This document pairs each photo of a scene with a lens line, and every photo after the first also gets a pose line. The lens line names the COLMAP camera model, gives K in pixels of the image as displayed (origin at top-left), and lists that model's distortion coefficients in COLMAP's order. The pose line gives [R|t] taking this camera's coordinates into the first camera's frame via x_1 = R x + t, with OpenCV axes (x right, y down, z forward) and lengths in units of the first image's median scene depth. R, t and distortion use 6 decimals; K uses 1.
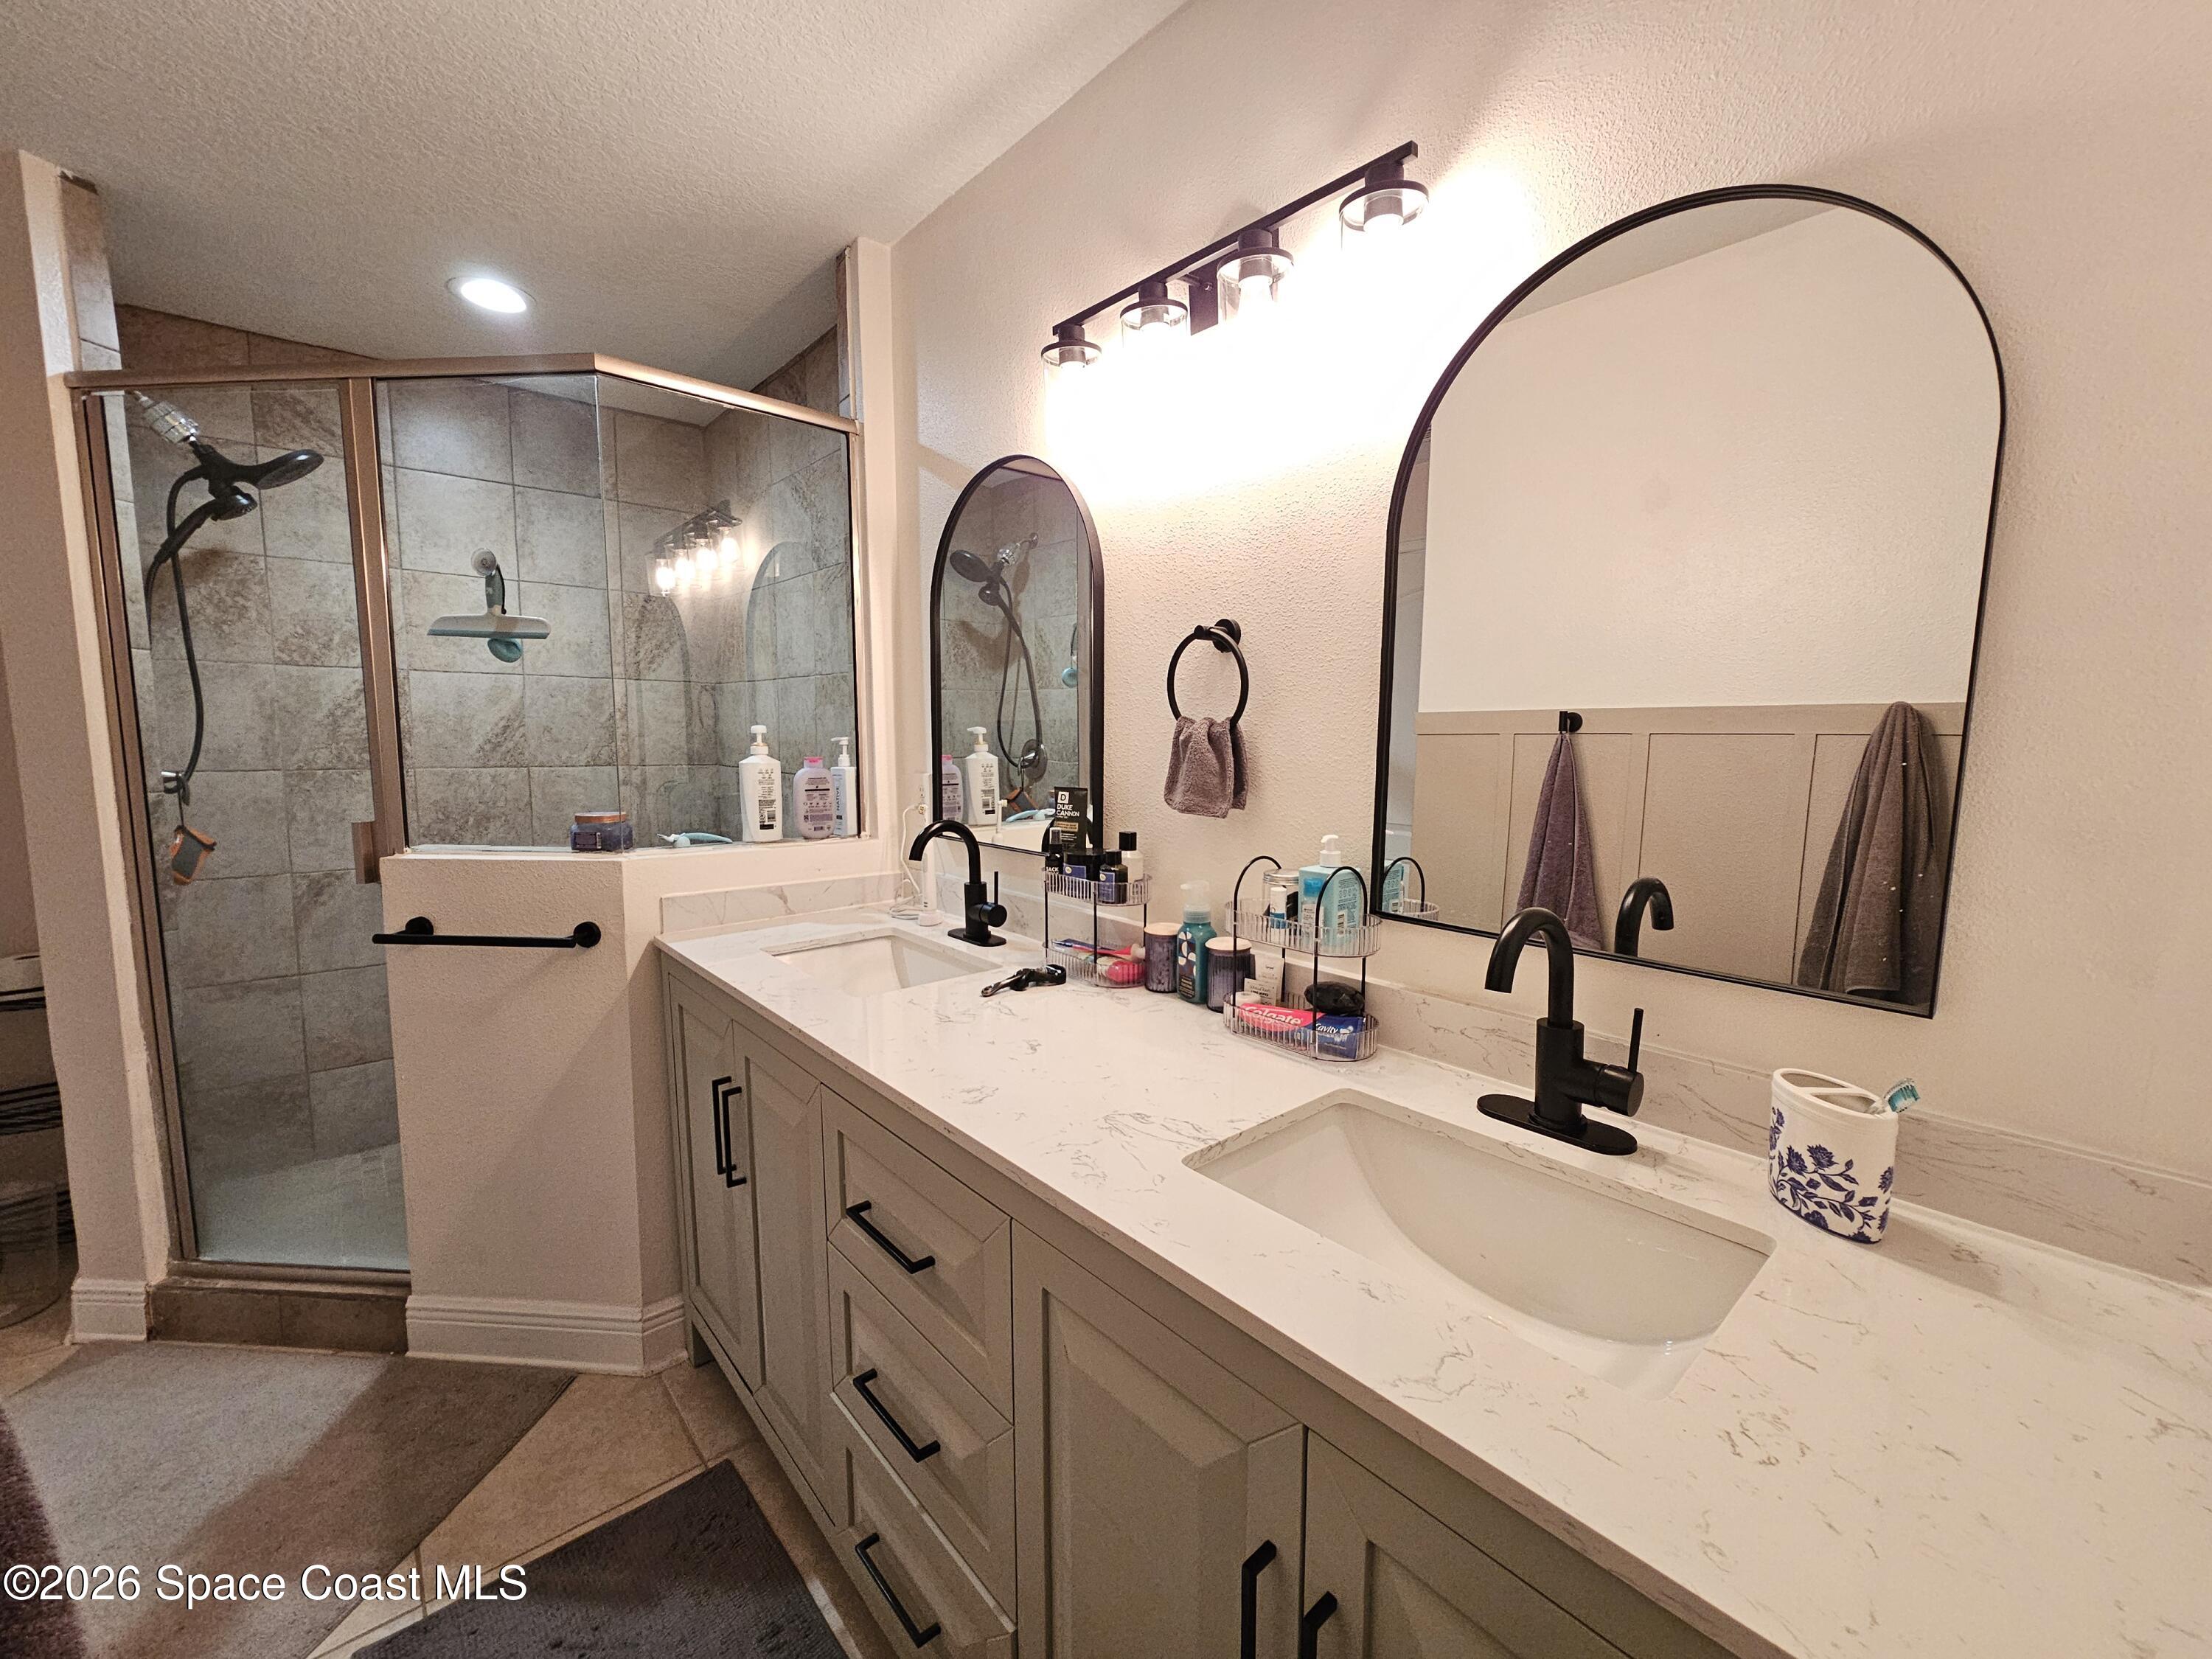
lens RADIAL K [[902.8, 0, 1112.6], [0, 902.8, 830.7], [0, 0, 1]] dist [-0.002896, 0.001266]
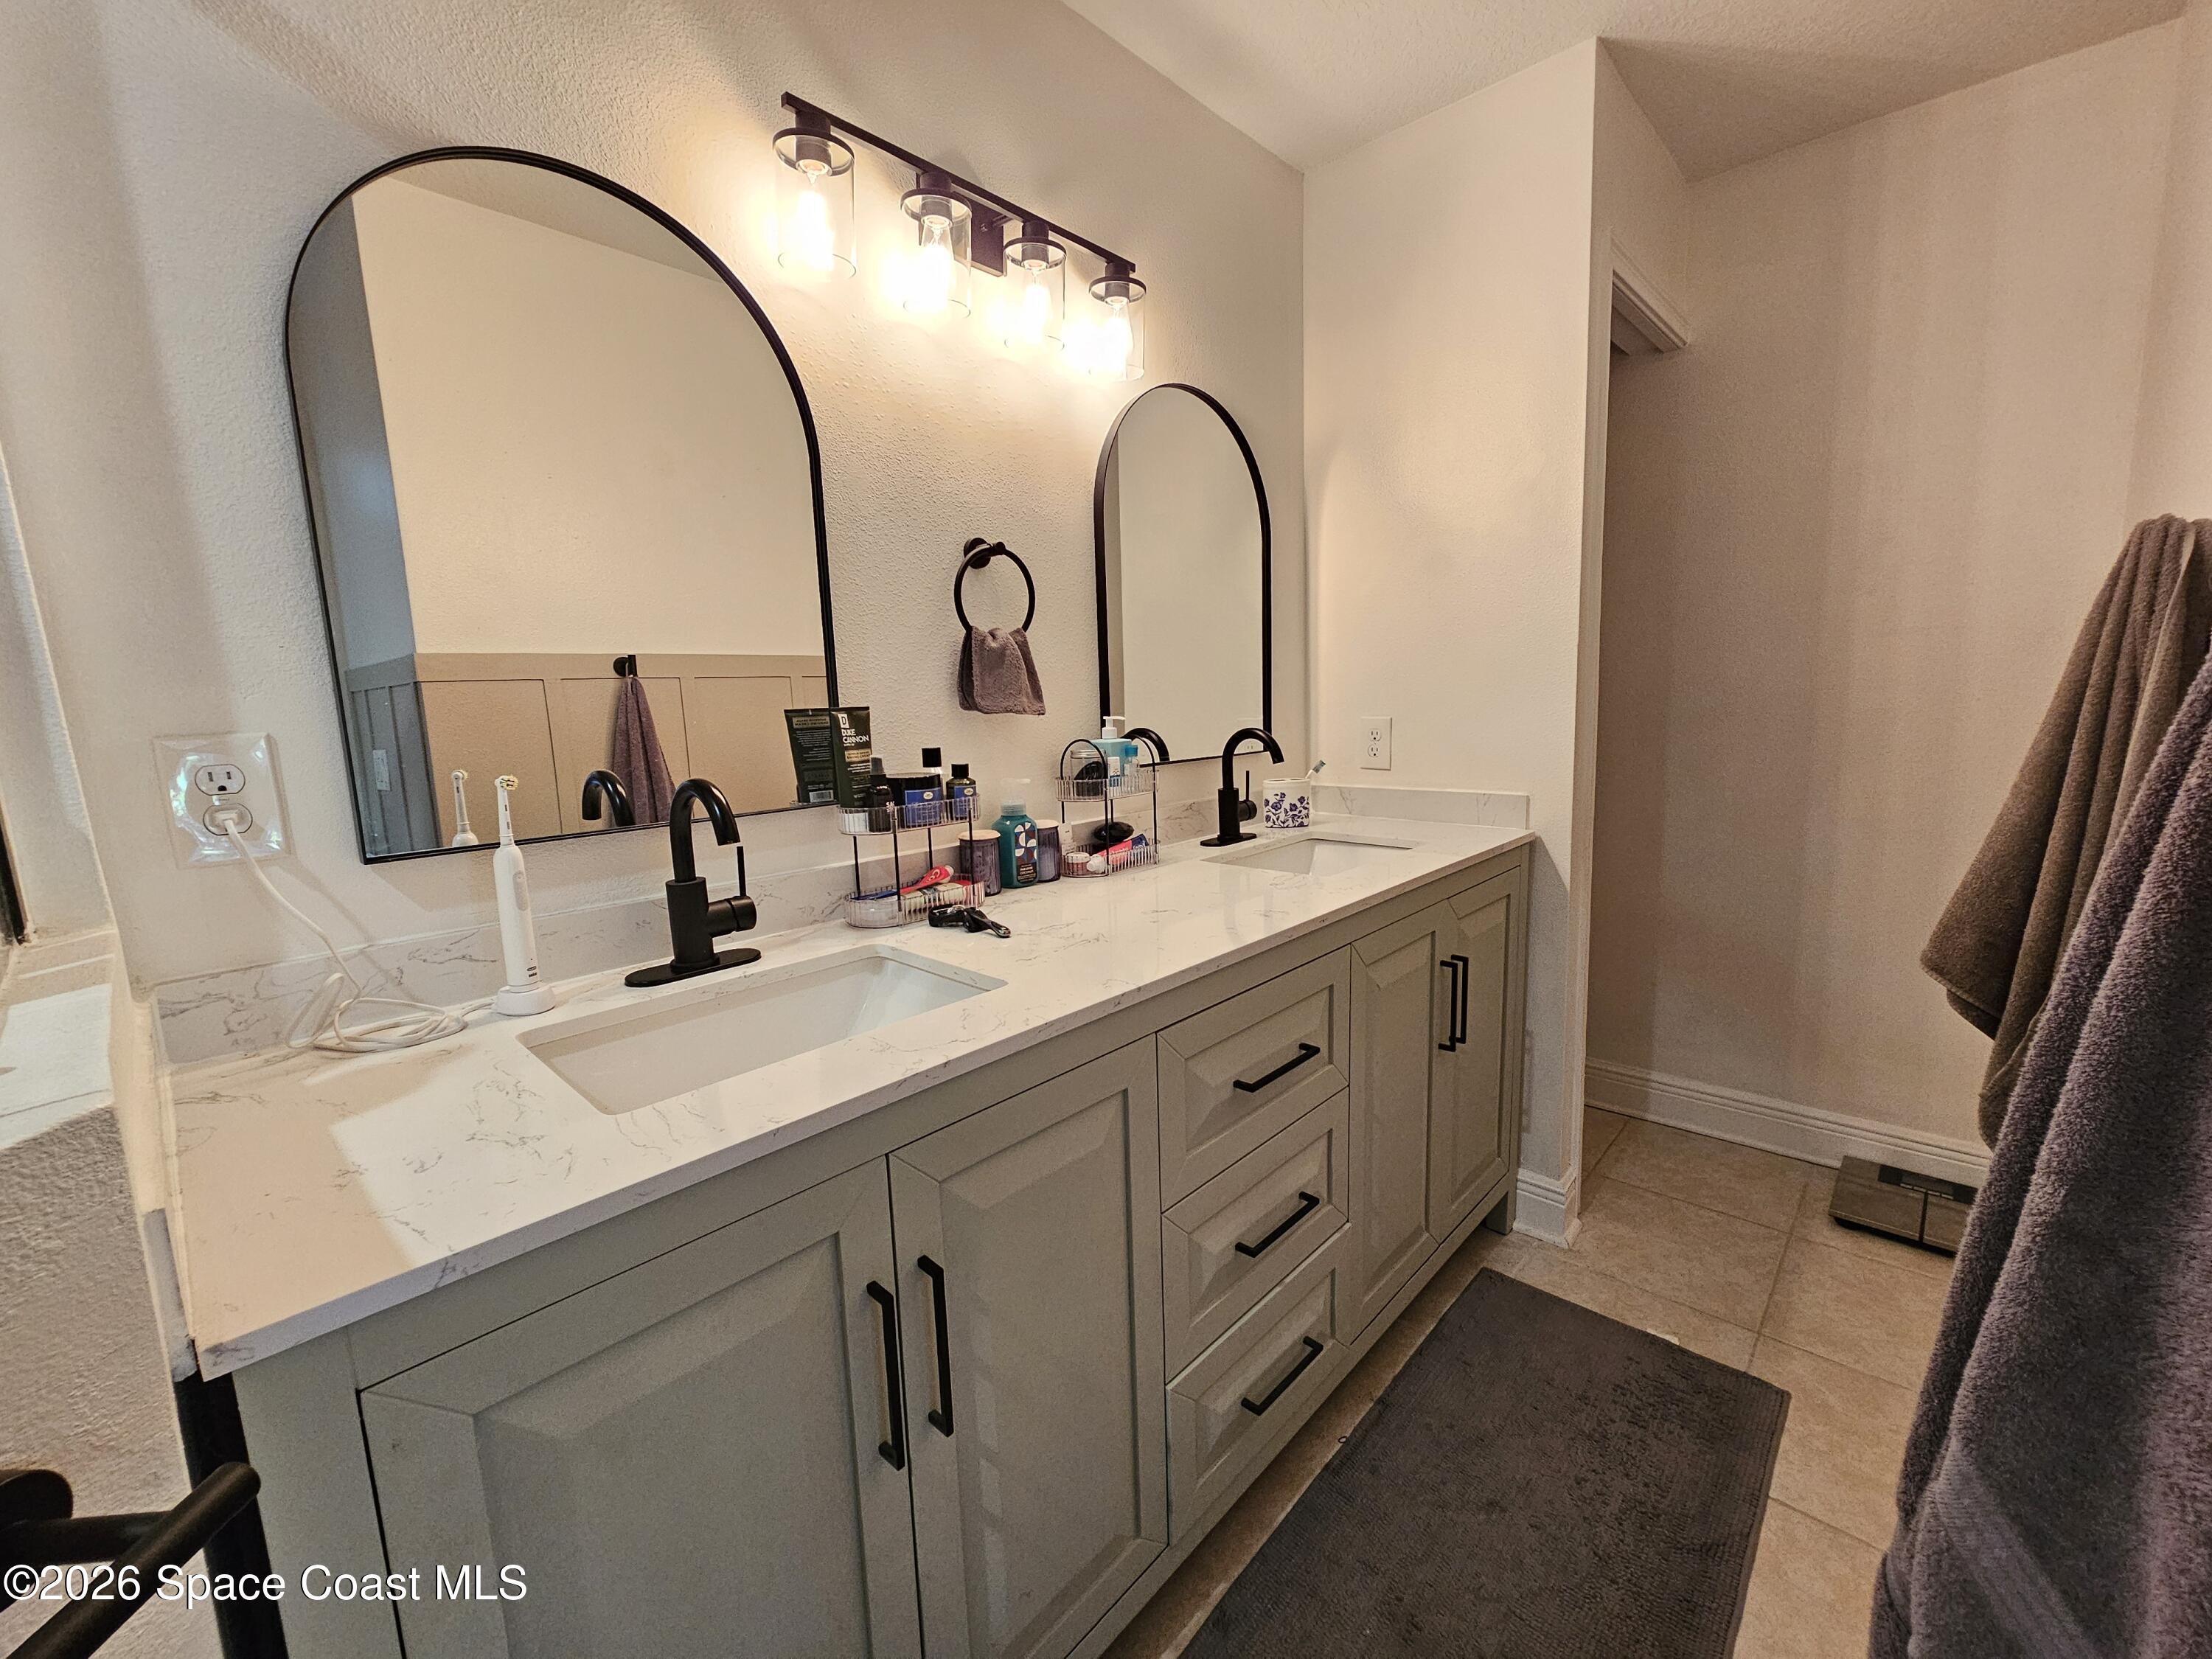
lens RADIAL K [[902.8, 0, 1112.8], [0, 902.8, 830.5], [0, 0, 1]] dist [-0.002896, 0.001266]
pose [[-0.104017, -0.147915, 0.983515, -0.998918], [0.143846, 0.976244, 0.162035, -0.042299], [-0.984118, 0.158329, -0.080268, 0.961792]]
